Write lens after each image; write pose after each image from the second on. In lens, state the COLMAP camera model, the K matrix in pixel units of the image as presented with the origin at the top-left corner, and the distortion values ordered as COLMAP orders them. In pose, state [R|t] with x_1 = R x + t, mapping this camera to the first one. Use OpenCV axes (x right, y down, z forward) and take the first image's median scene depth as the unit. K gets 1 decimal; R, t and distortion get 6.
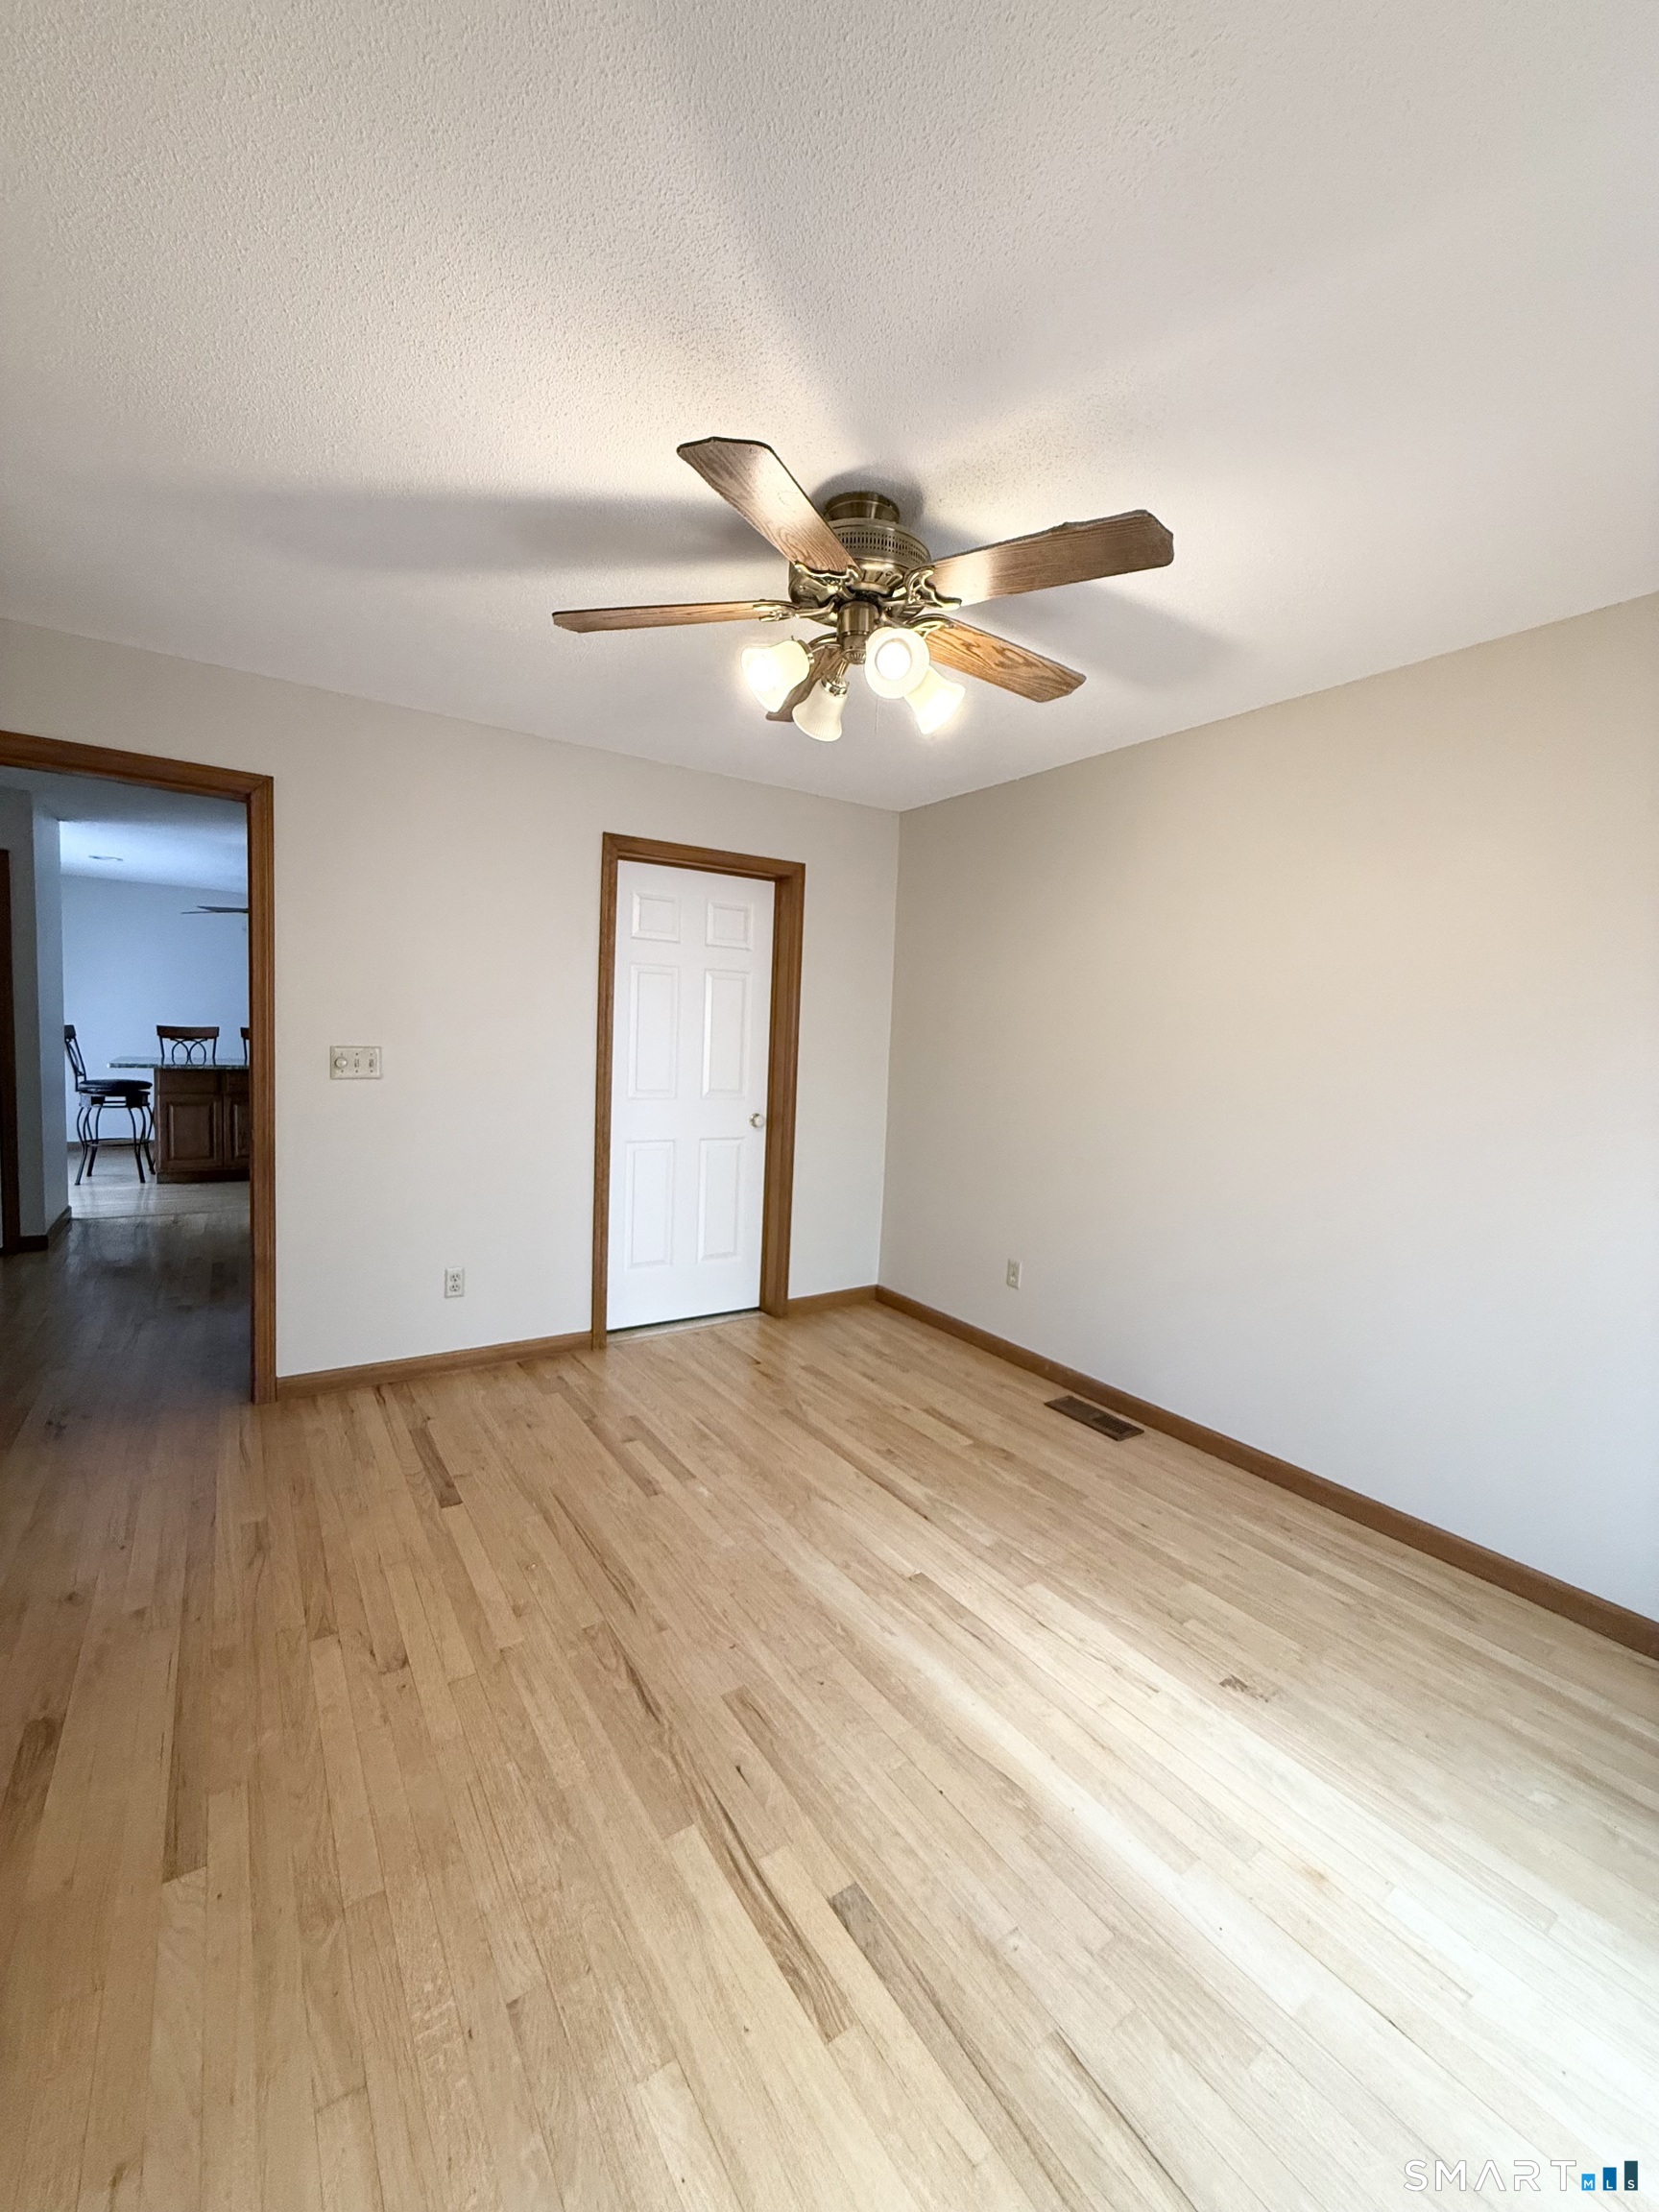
lens RADIAL K [[882.7, 0, 834.2], [0, 882.7, 1117.2], [0, 0, 1]] dist [-0.000891, 0.001001]
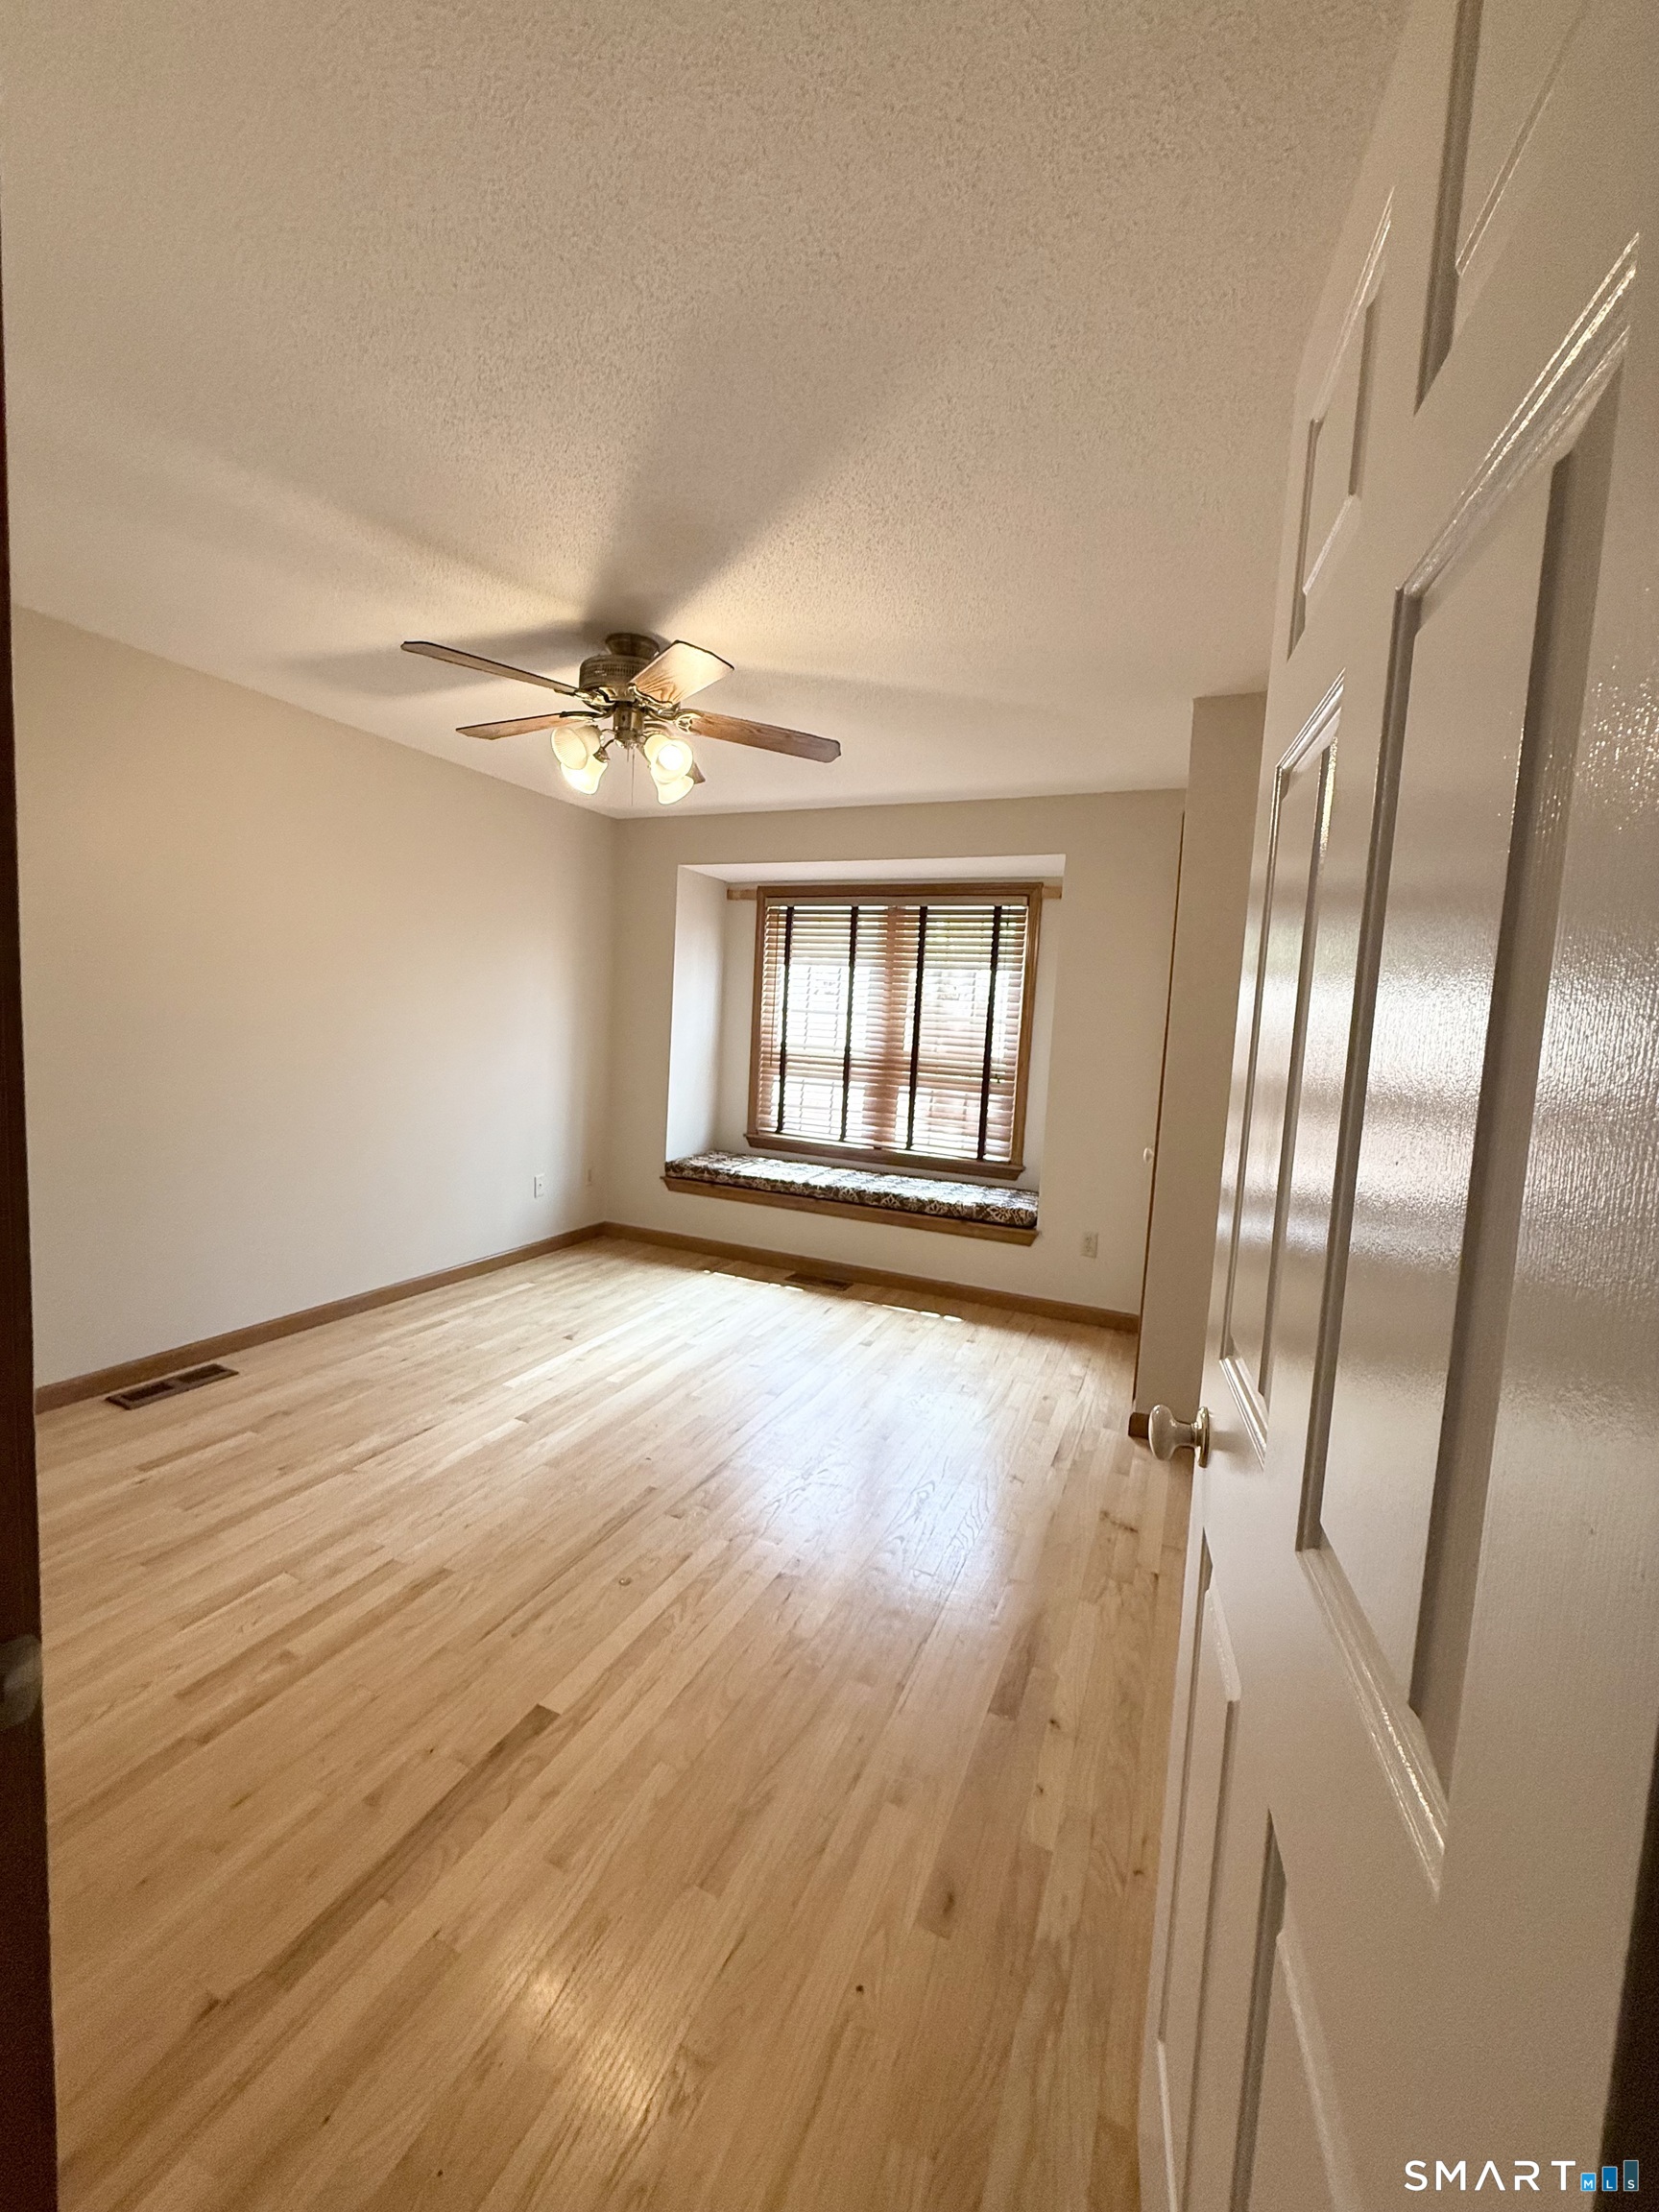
lens RADIAL K [[882.7, 0, 833.3], [0, 882.7, 1116.3], [0, 0, 1]] dist [-0.000891, 0.001001]
pose [[-0.530435, -0.159951, 0.832499, -1.161040], [0.003445, 0.981623, 0.190798, -0.166726], [-0.847719, 0.104074, -0.520136, 1.233102]]
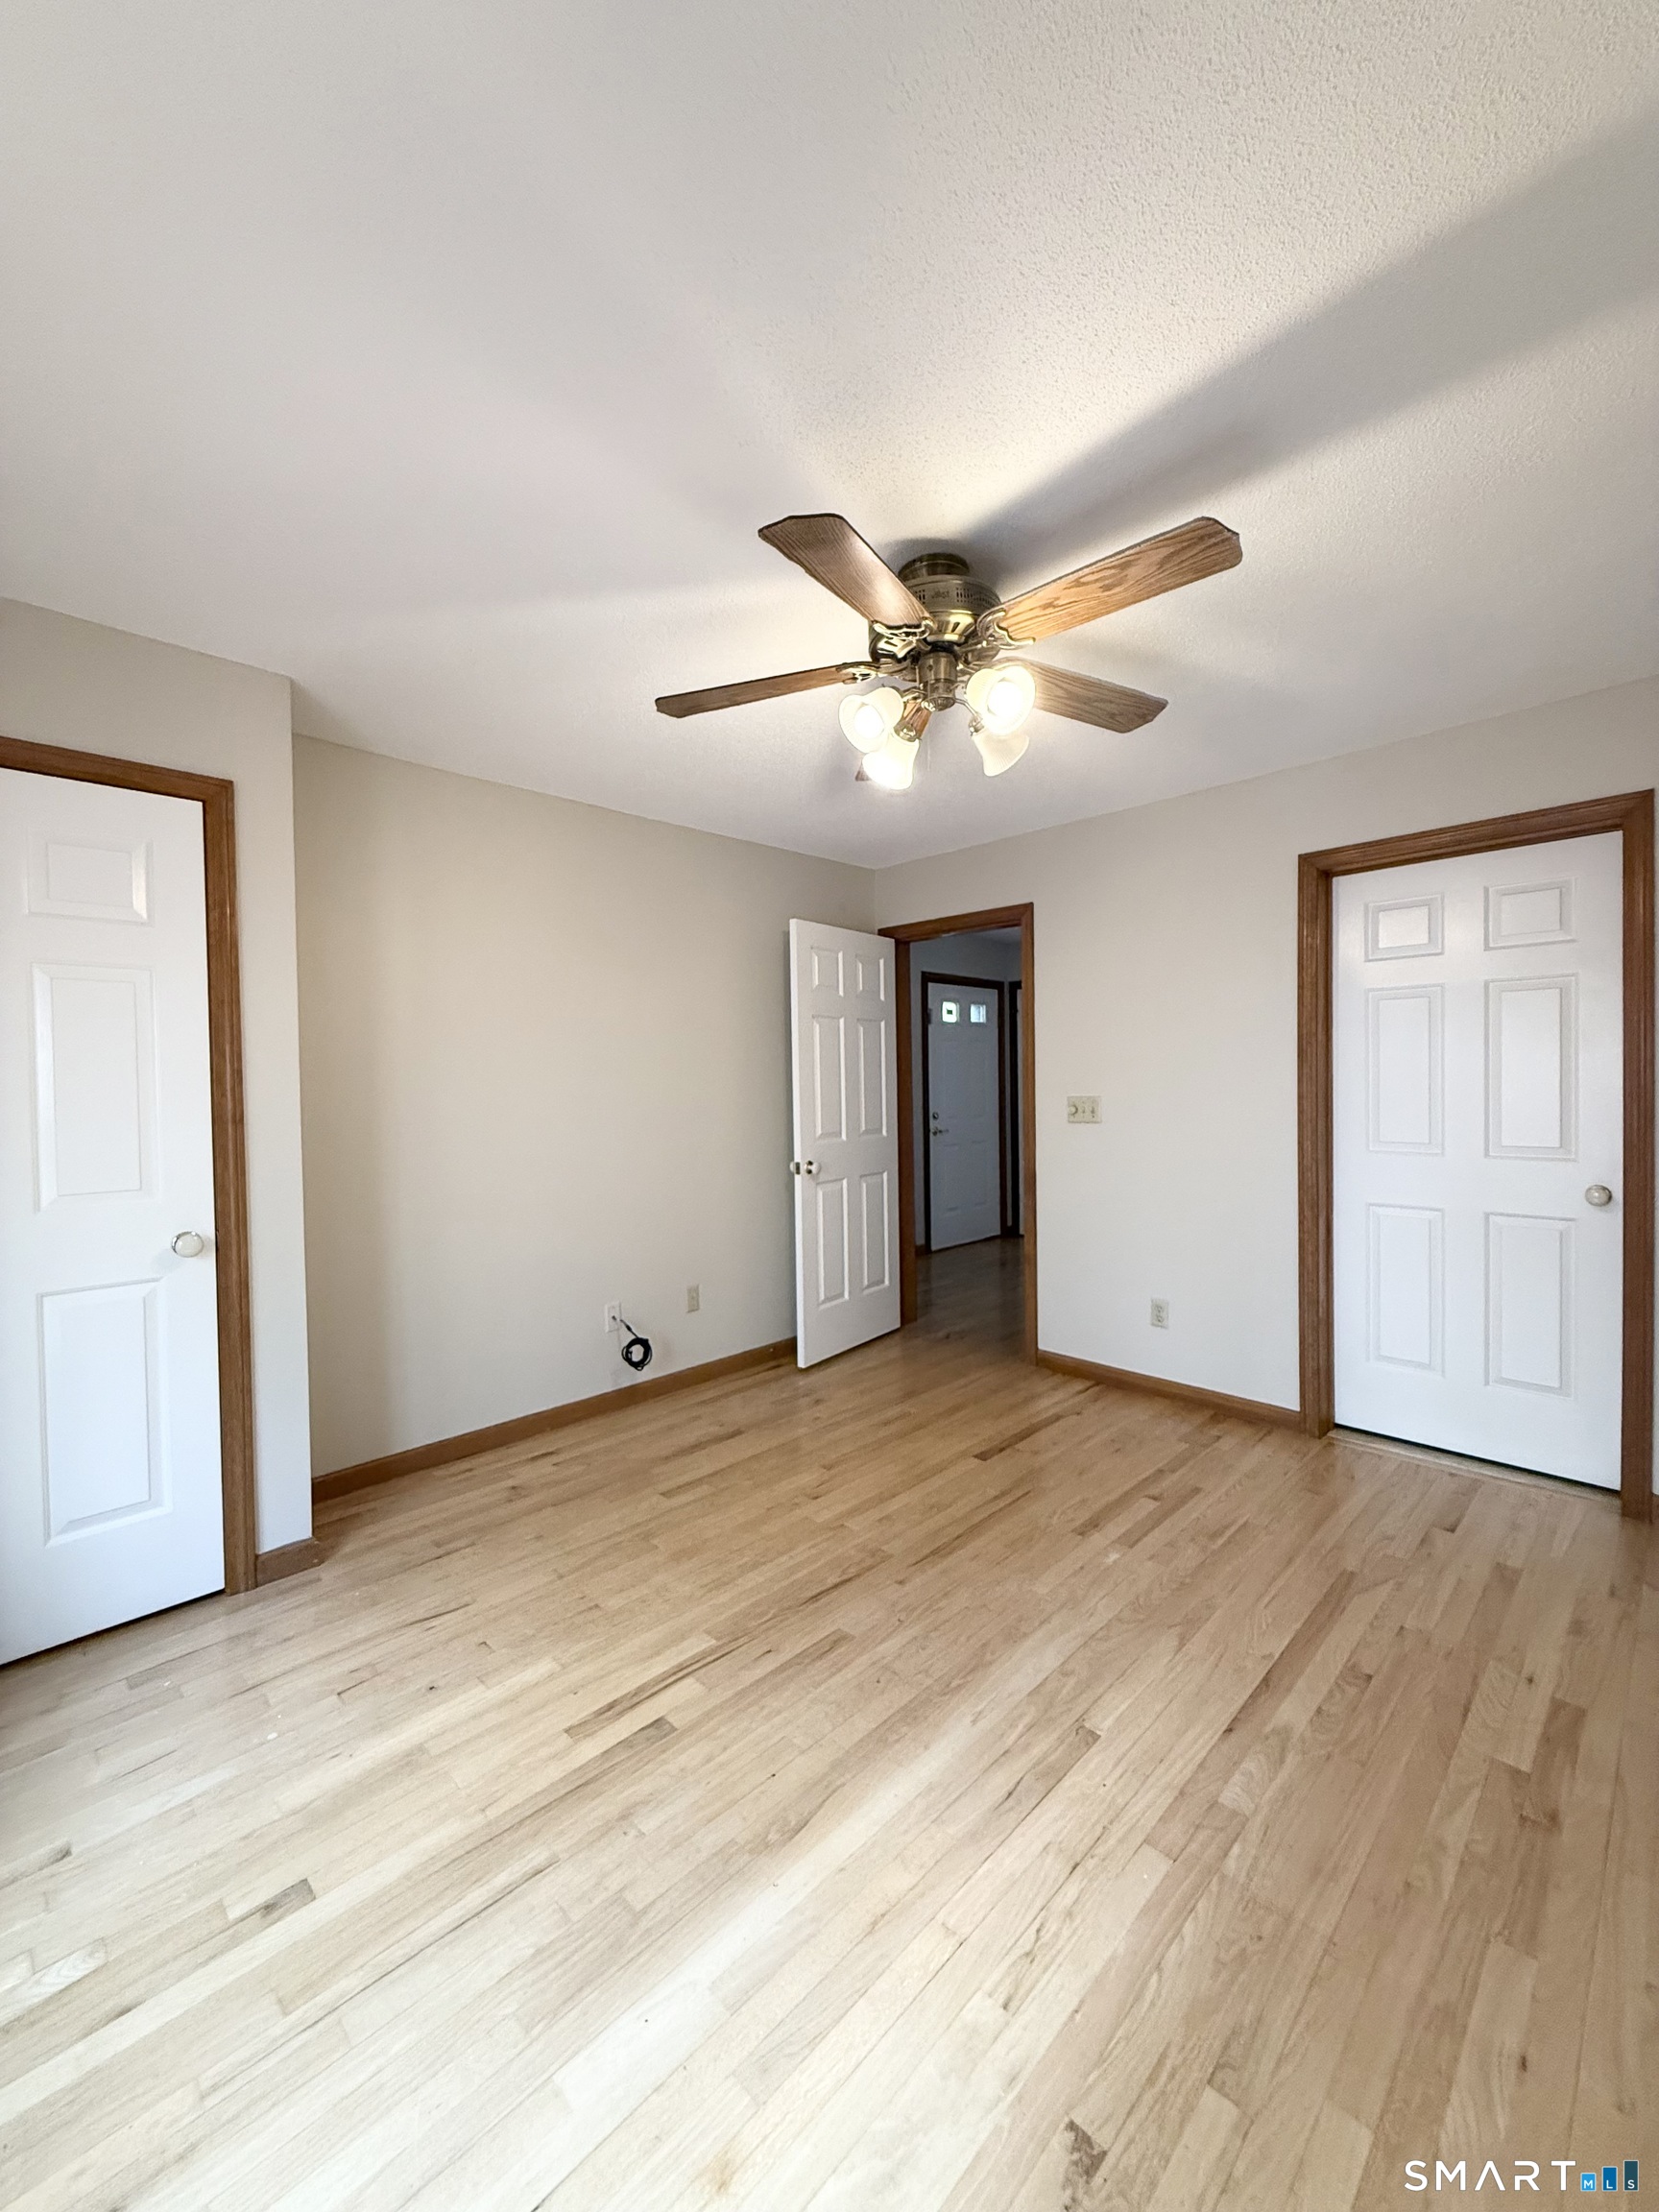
lens RADIAL K [[882.7, 0, 830.5], [0, 882.7, 1093.9], [0, 0, 1]] dist [-0.000891, 0.001001]
pose [[0.188288, -0.031378, -0.981612, 0.848610], [-0.071395, 0.996408, -0.045545, -0.004461], [0.979515, 0.078658, 0.185372, 0.570906]]
